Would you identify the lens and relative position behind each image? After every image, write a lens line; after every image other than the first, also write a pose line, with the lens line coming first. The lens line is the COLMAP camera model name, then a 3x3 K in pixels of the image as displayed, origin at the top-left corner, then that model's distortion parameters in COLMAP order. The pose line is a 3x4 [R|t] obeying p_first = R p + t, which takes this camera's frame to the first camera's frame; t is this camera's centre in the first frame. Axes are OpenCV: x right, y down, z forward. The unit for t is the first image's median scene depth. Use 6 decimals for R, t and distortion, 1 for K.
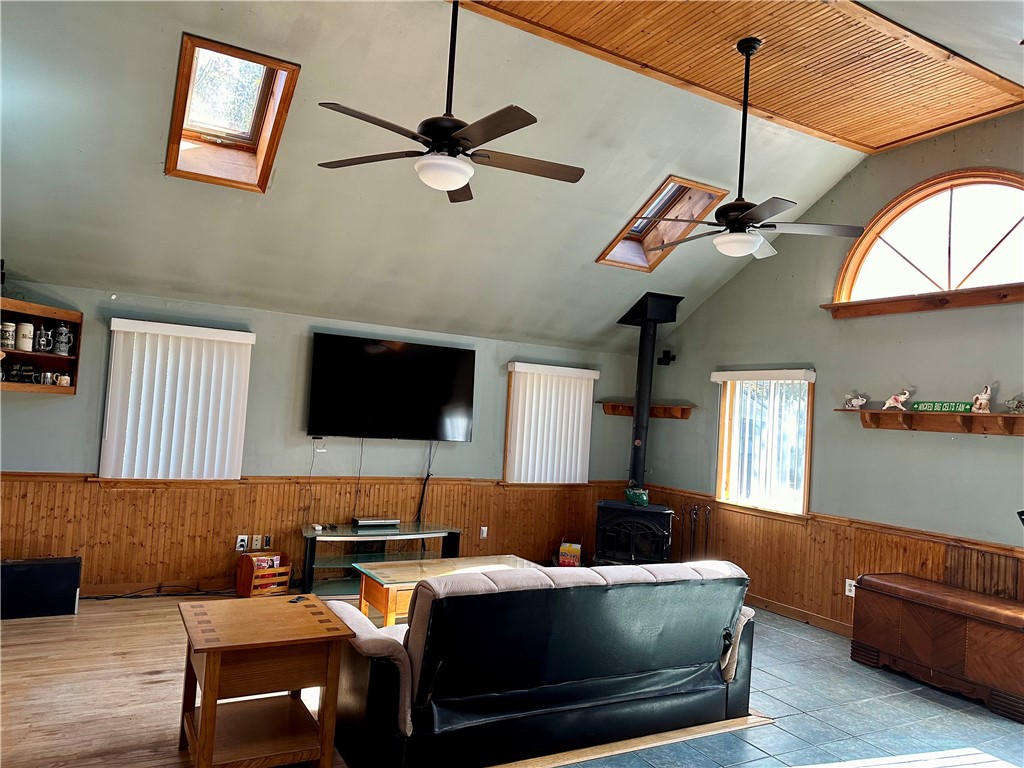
lens RADIAL K [[713.8, 0, 506.8], [0, 713.8, 384.9], [0, 0, 1]] dist [0.080377, -0.099358]
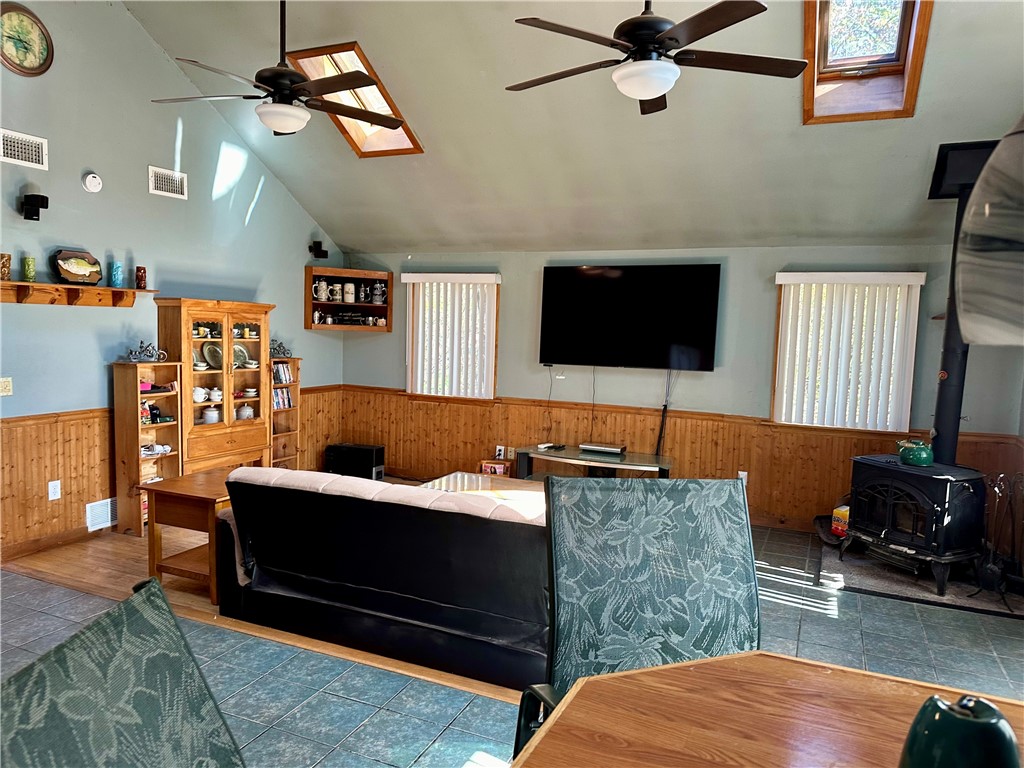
lens RADIAL K [[713.8, 0, 505.4], [0, 713.8, 384.7], [0, 0, 1]] dist [0.080377, -0.099358]
pose [[0.599442, 0.021350, -0.800134, 0.562880], [0.041454, 0.997475, 0.057671, 0.039372], [0.799344, -0.067739, 0.597043, 0.311103]]
